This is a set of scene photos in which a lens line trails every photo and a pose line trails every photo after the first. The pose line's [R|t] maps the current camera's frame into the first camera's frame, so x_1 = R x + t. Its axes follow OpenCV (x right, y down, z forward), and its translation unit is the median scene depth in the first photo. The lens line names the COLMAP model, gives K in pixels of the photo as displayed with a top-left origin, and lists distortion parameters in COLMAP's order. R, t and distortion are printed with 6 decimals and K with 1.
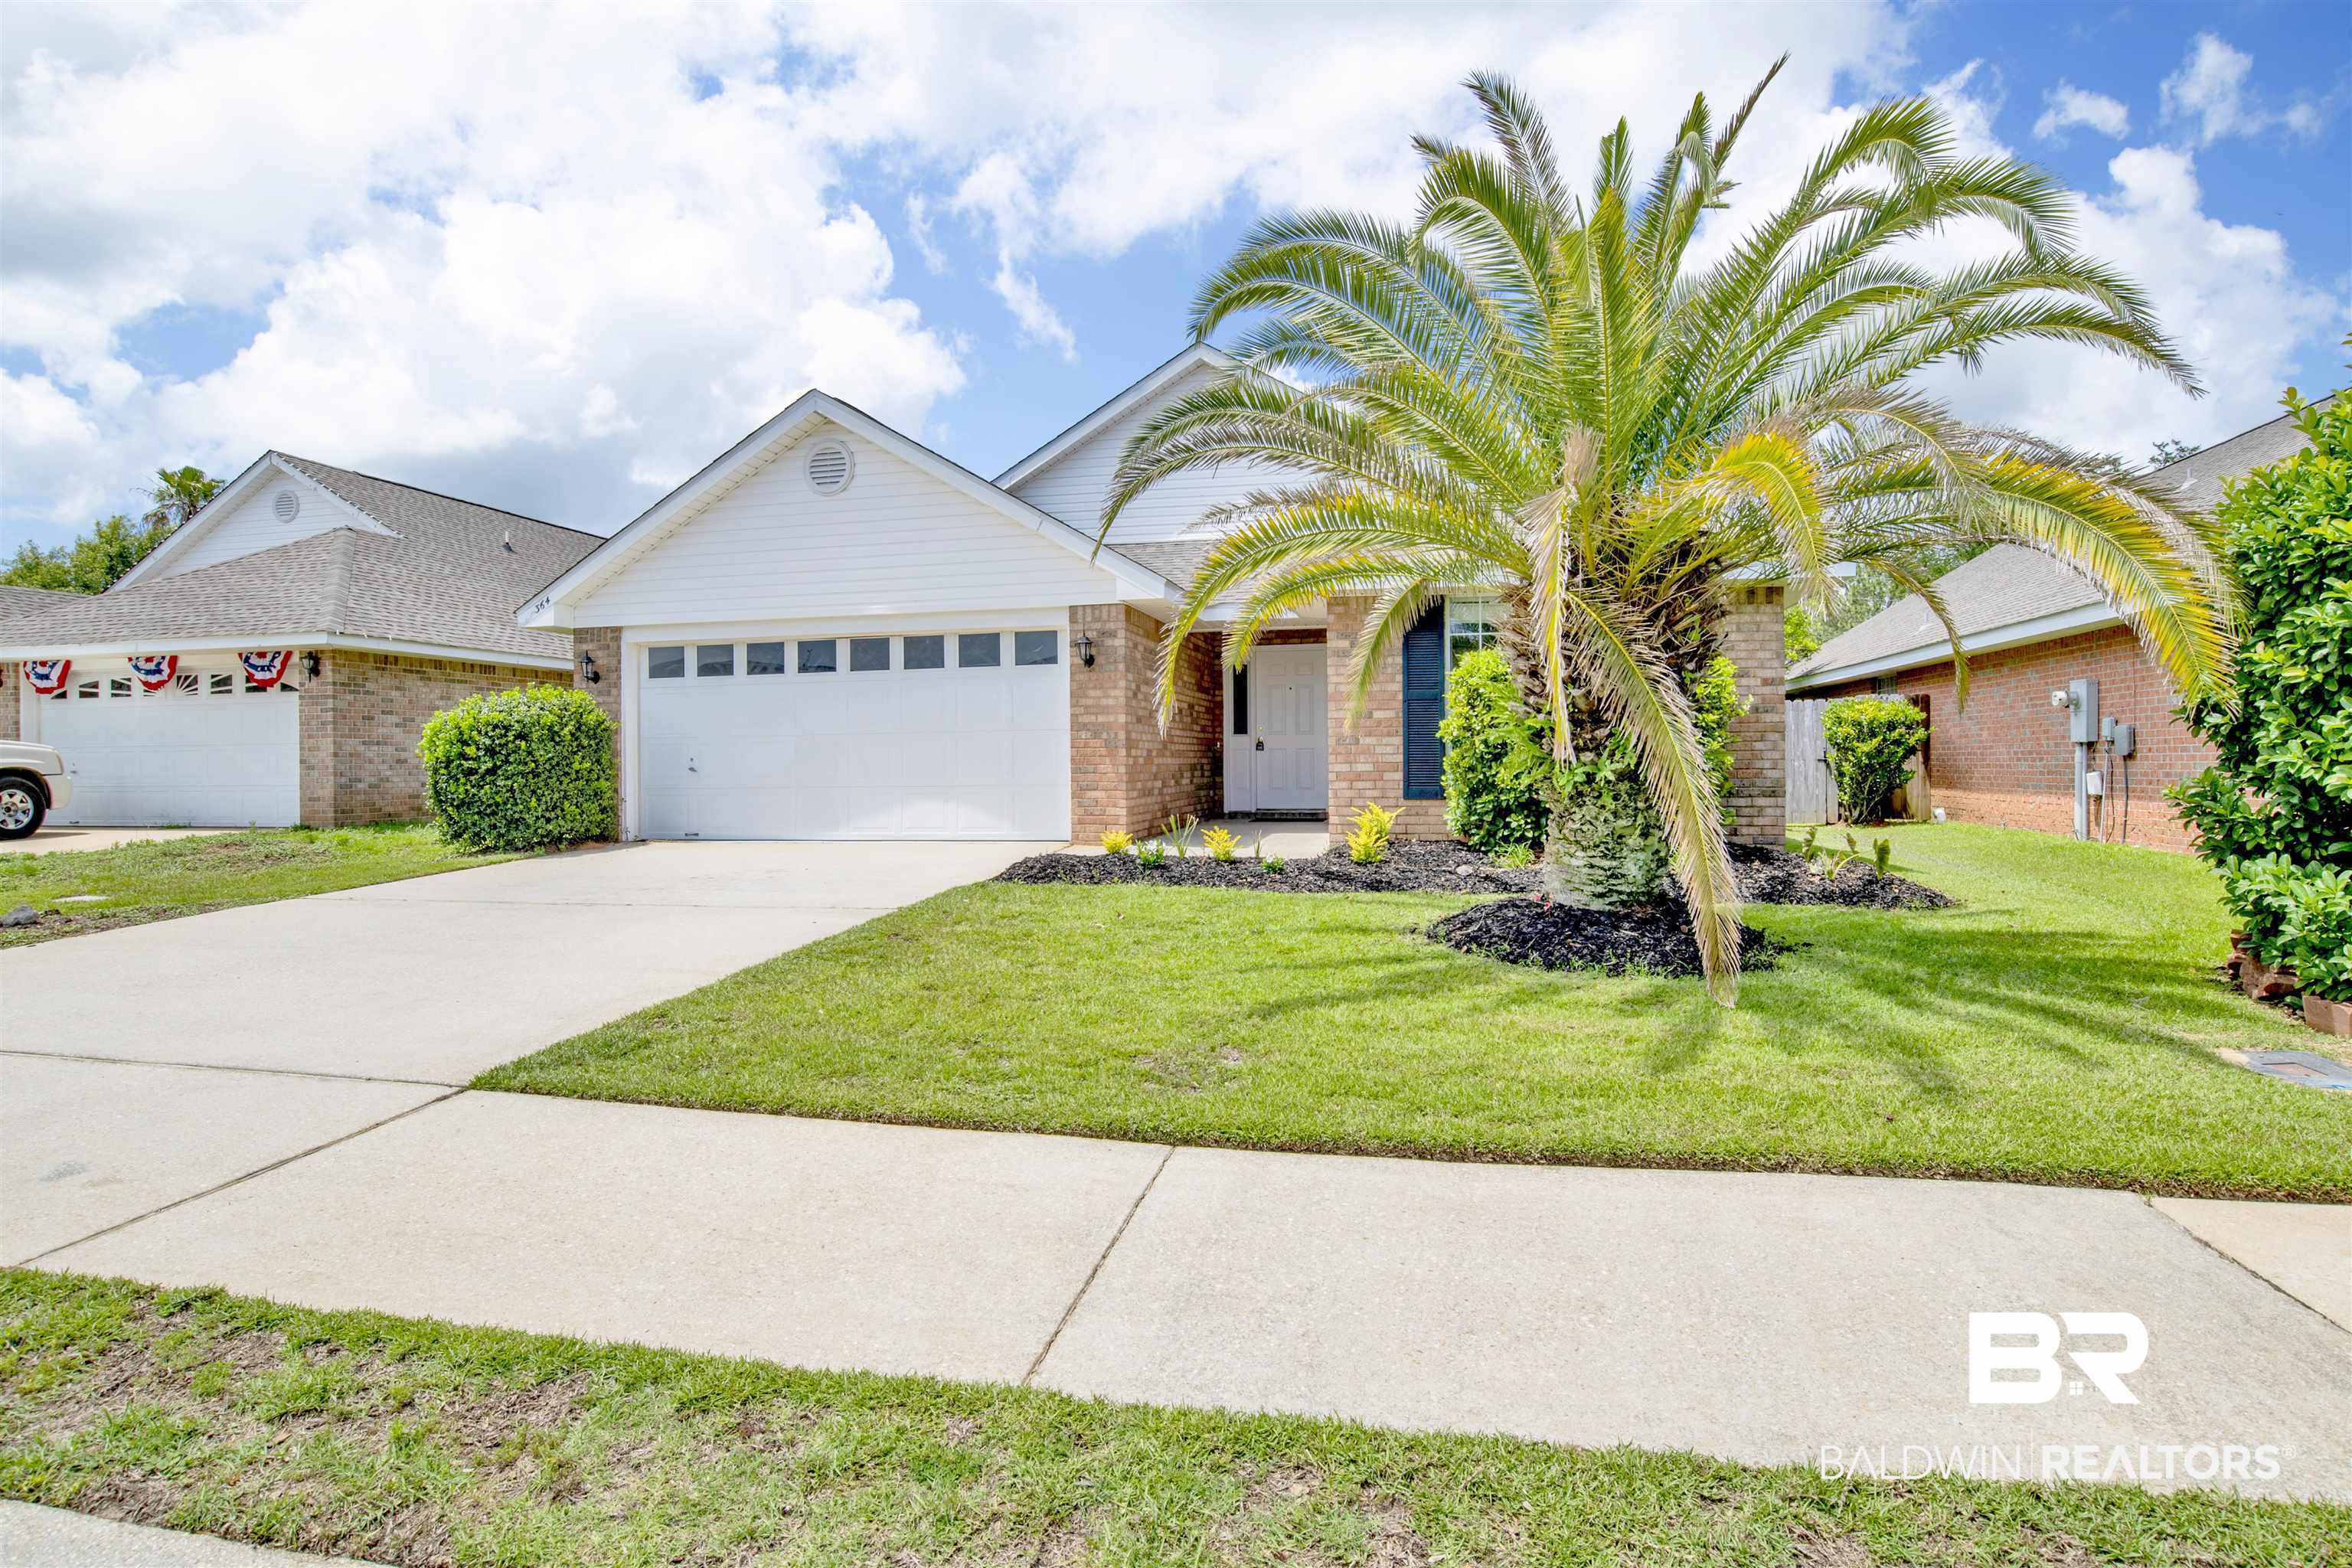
lens RADIAL K [[1253.5, 0, 1222.6], [0, 1253.5, 782.6], [0, 0, 1]] dist [-0.074105, 0.025686]
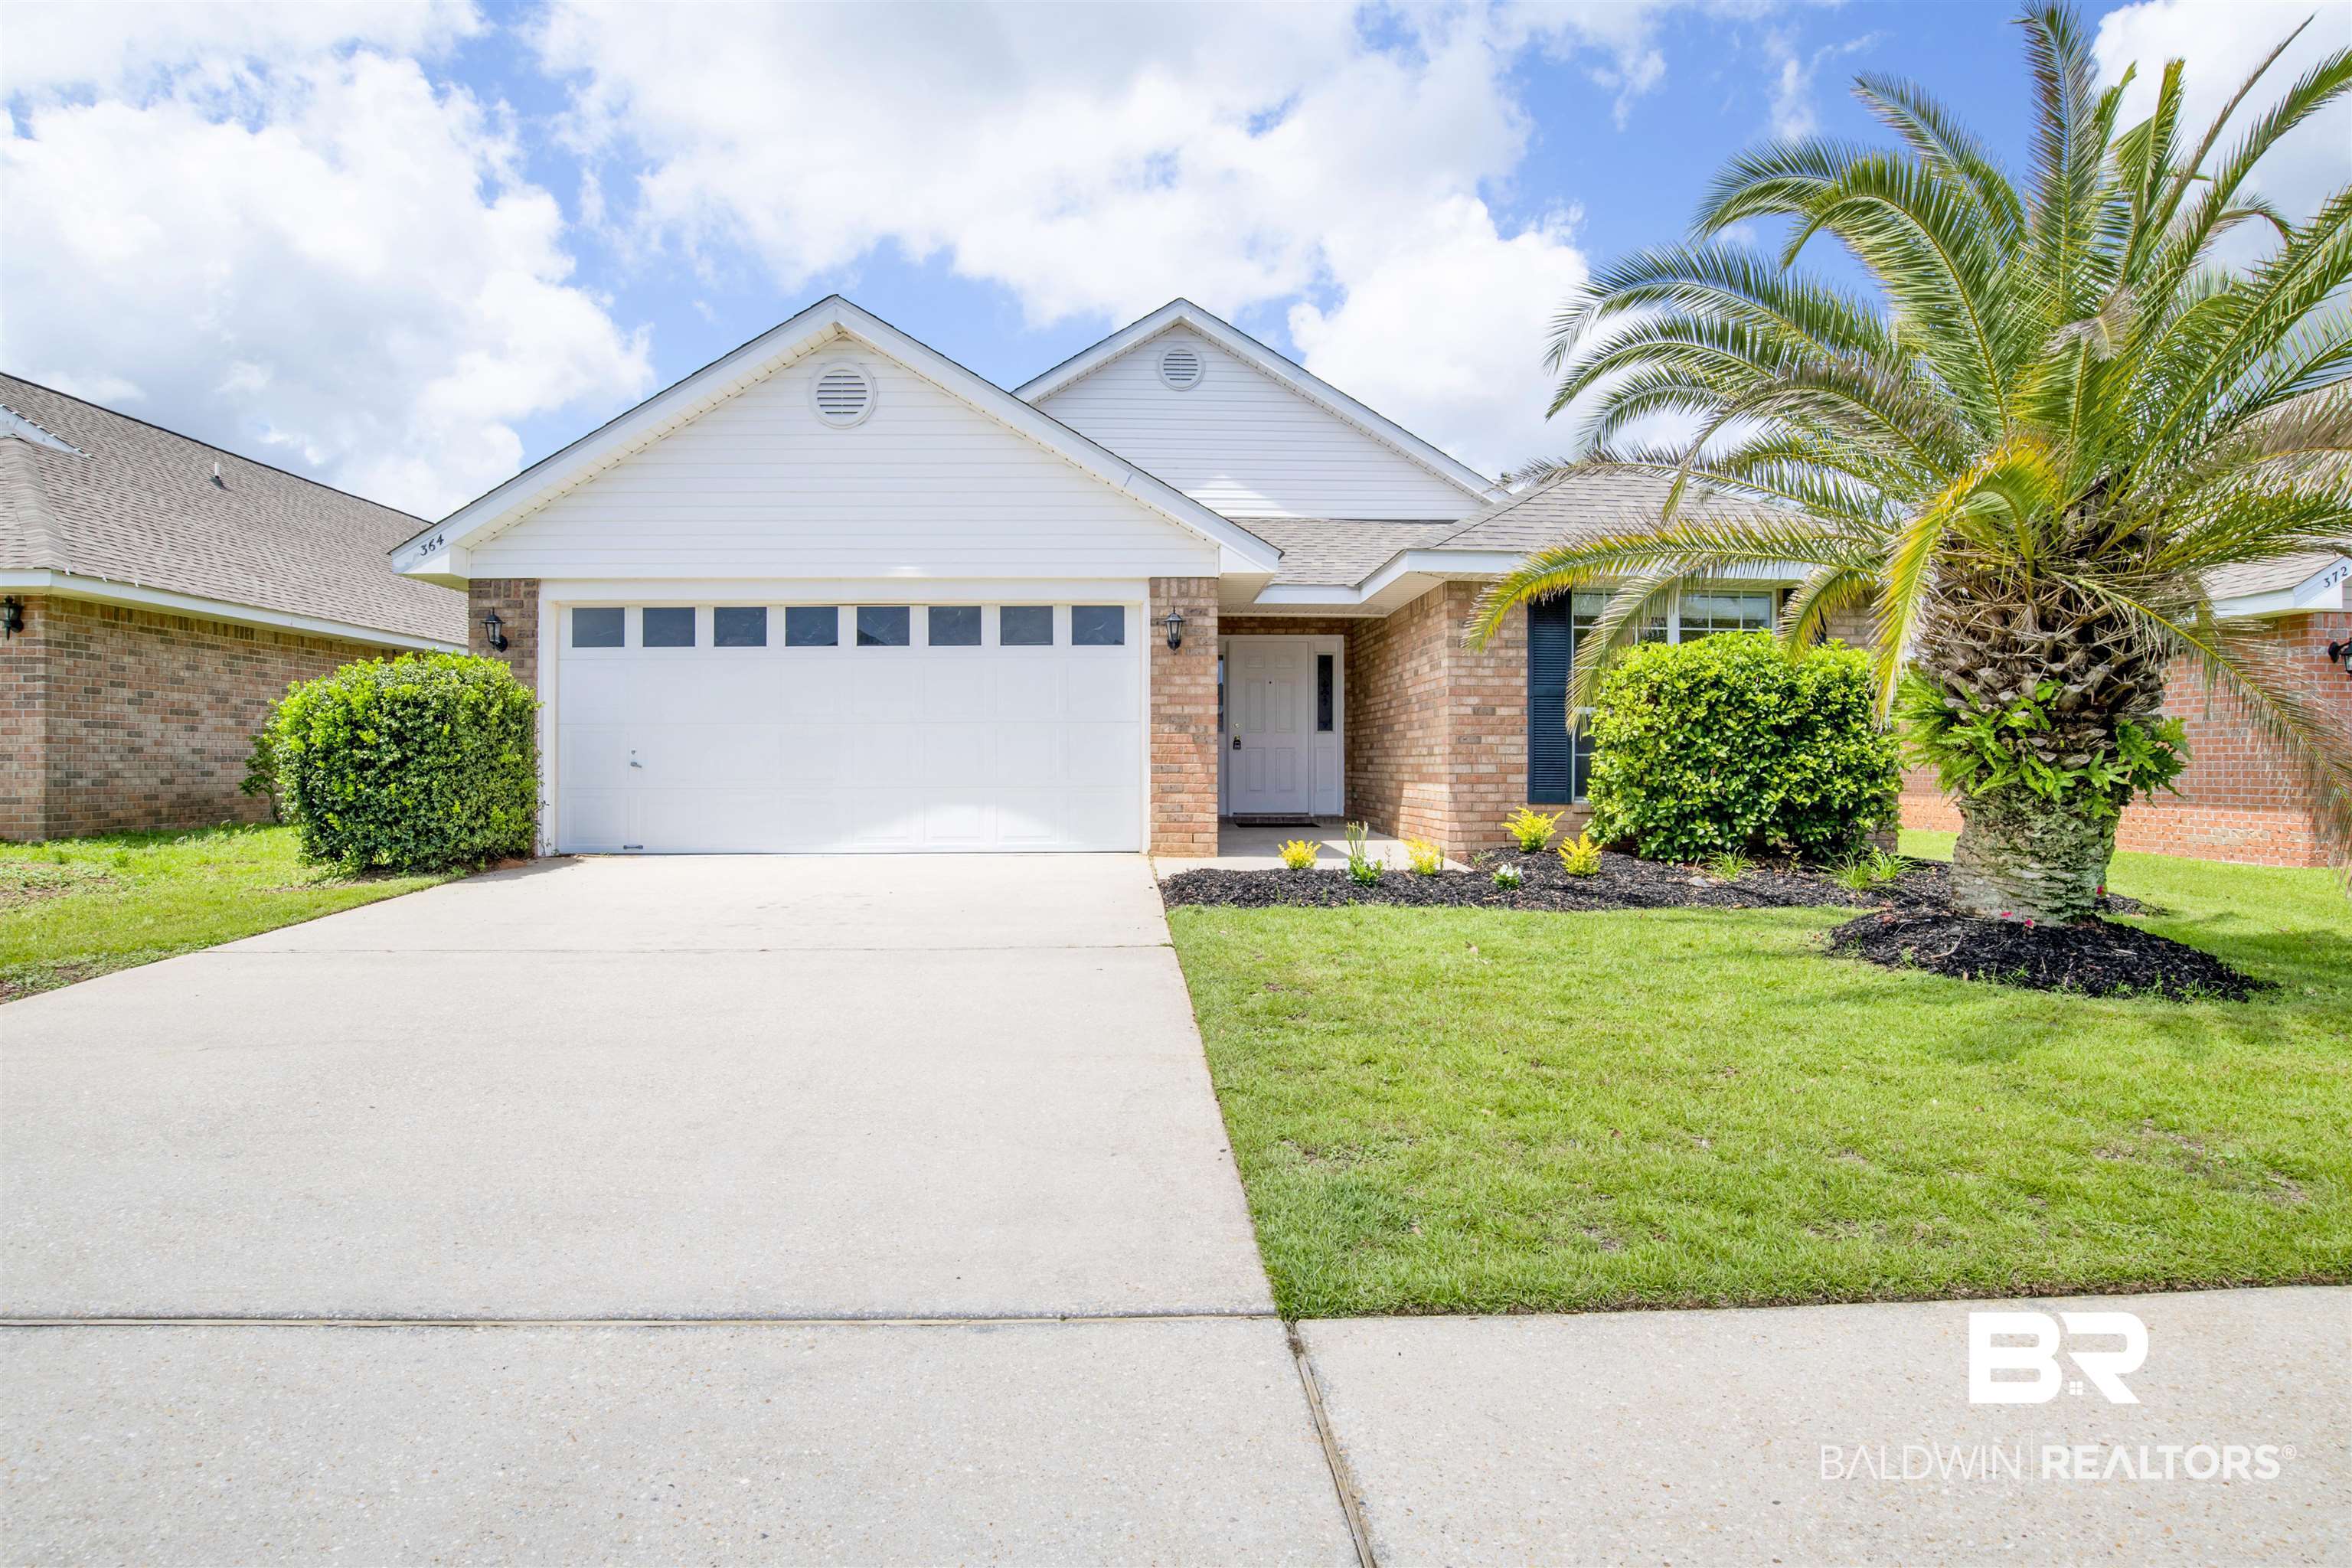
lens RADIAL K [[1248.7, 0, 1200.0], [0, 1248.7, 766.3], [0, 0, 1]] dist [-0.068909, 0.026648]
pose [[0.969081, 0.008175, 0.246607, -0.298368], [-0.004642, 0.999878, -0.014904, 0.000505], [-0.246699, 0.013299, 0.969001, 0.166282]]
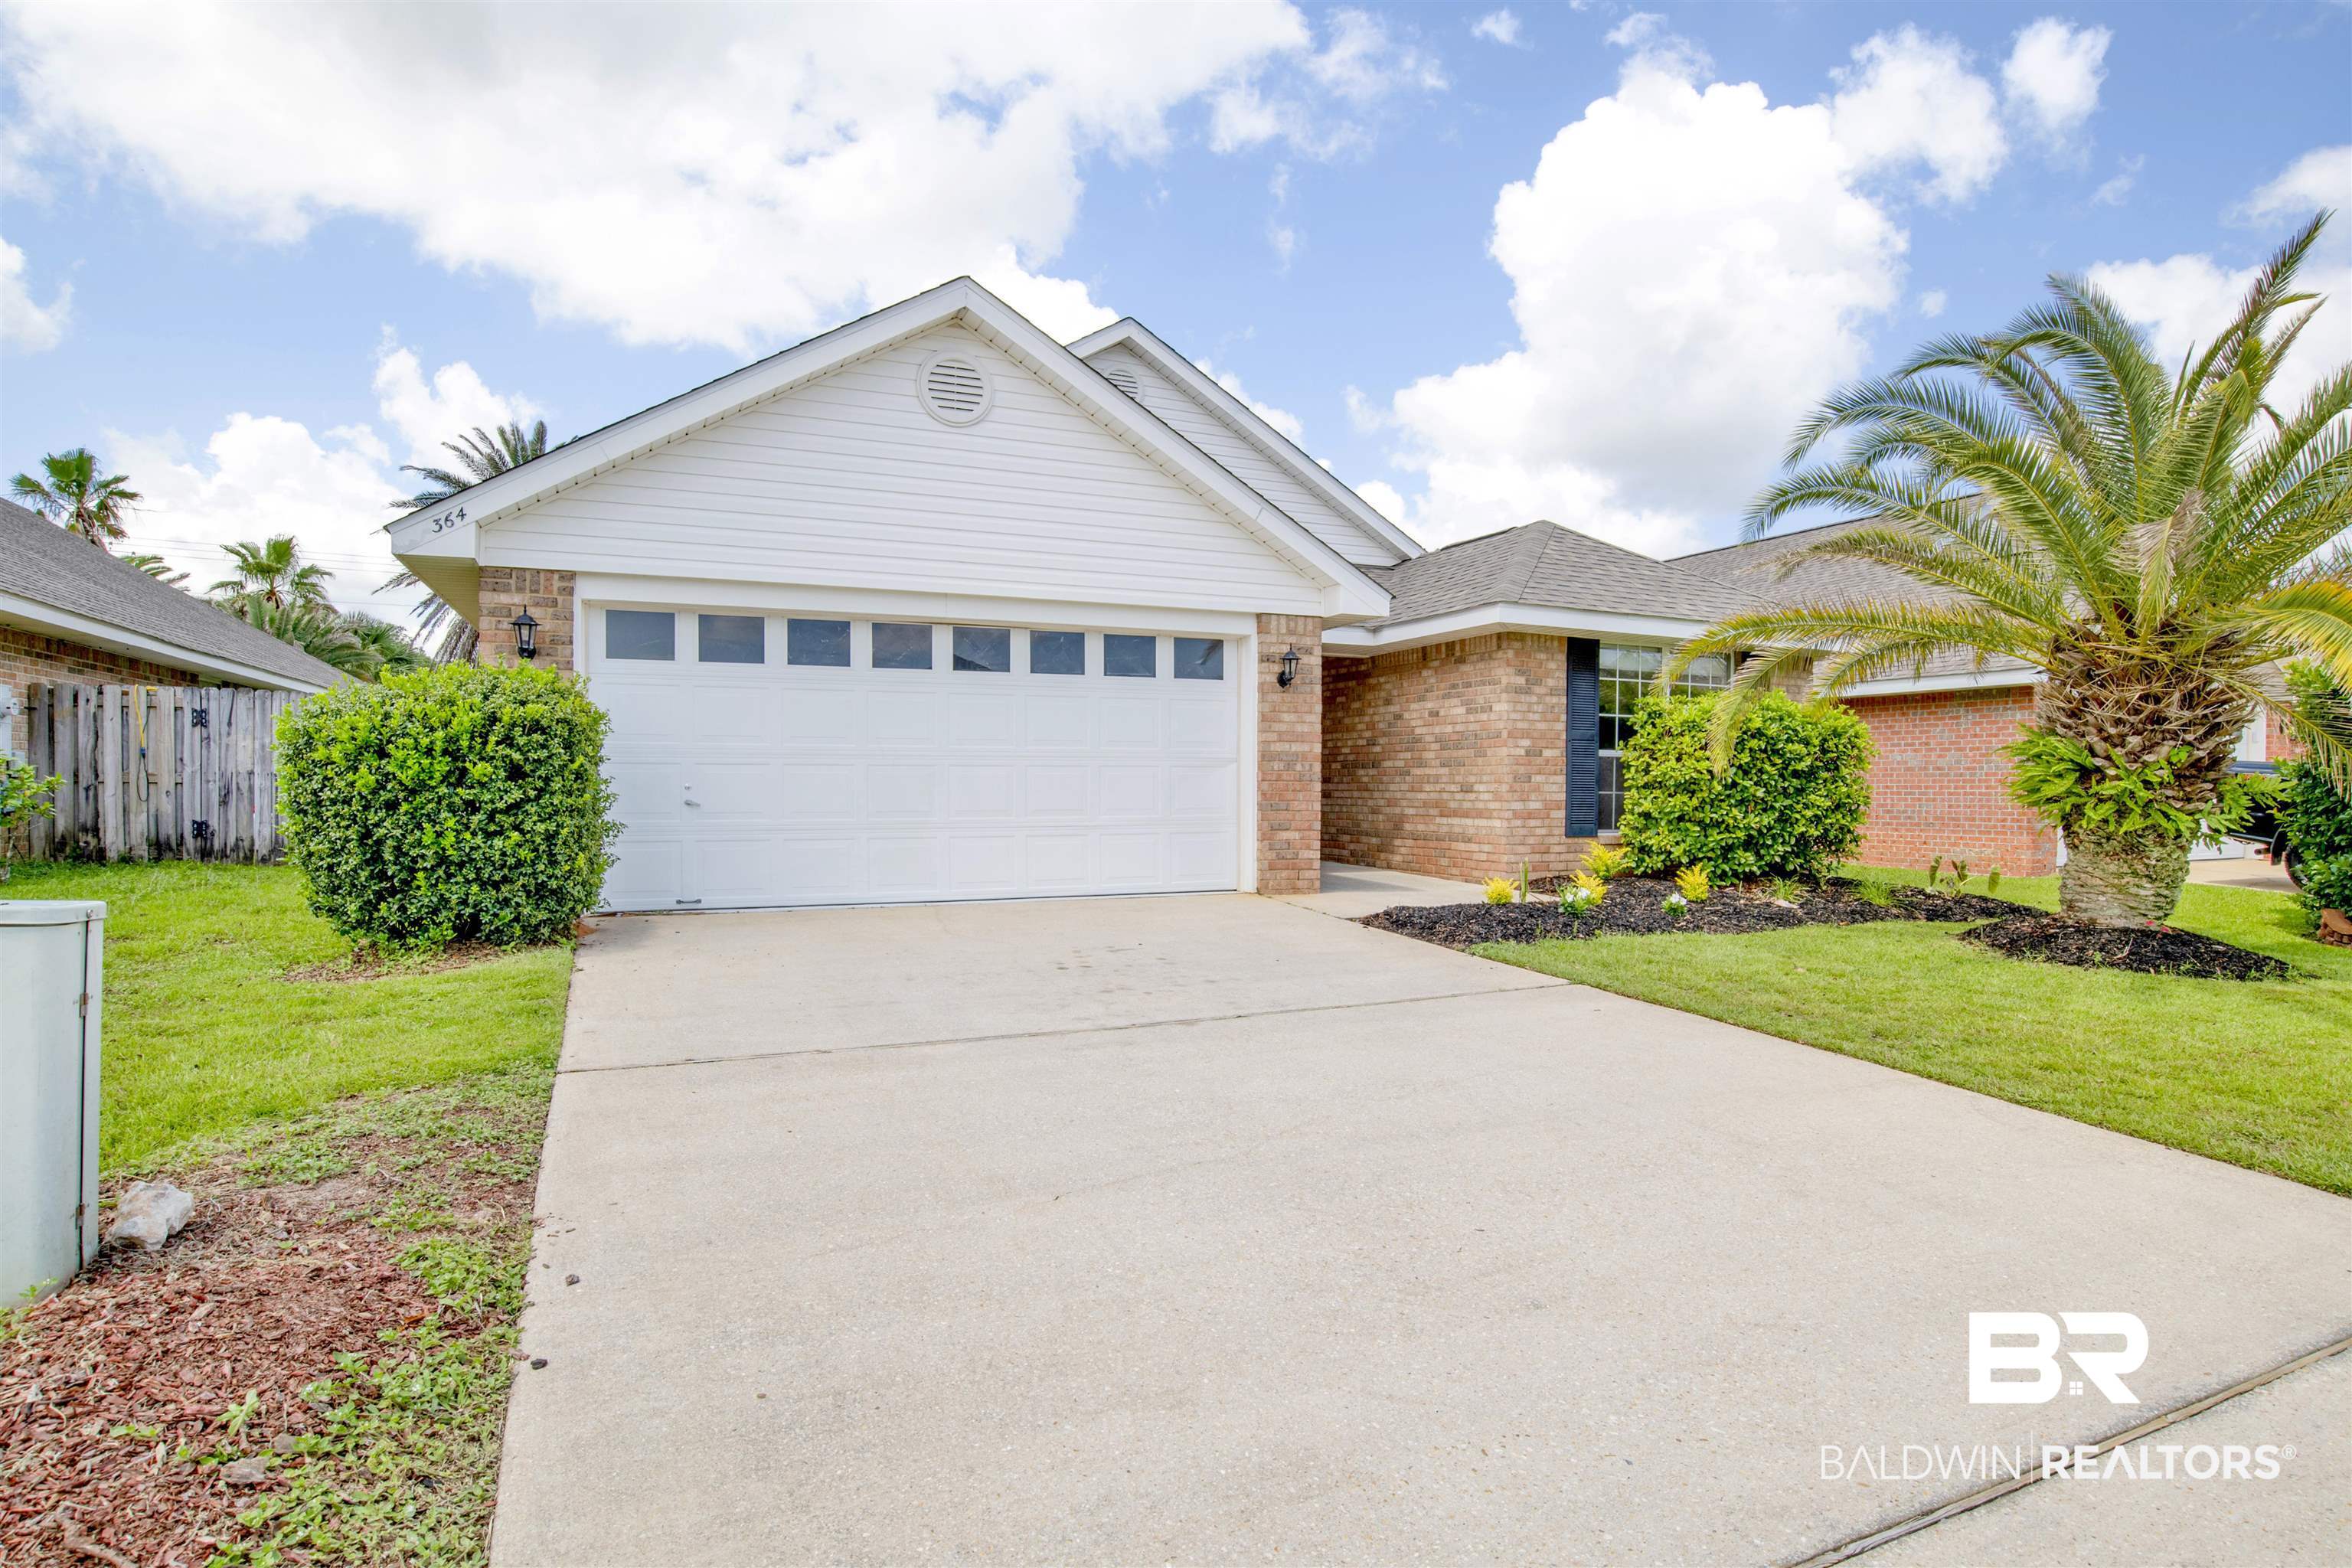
lens RADIAL K [[1253.5, 0, 1222.6], [0, 1253.5, 782.6], [0, 0, 1]] dist [-0.074105, 0.025686]
pose [[0.806624, 0.013855, 0.590903, -0.641567], [-0.002276, 0.999791, -0.020336, -0.009158], [-0.591061, 0.015058, 0.806487, 0.333343]]
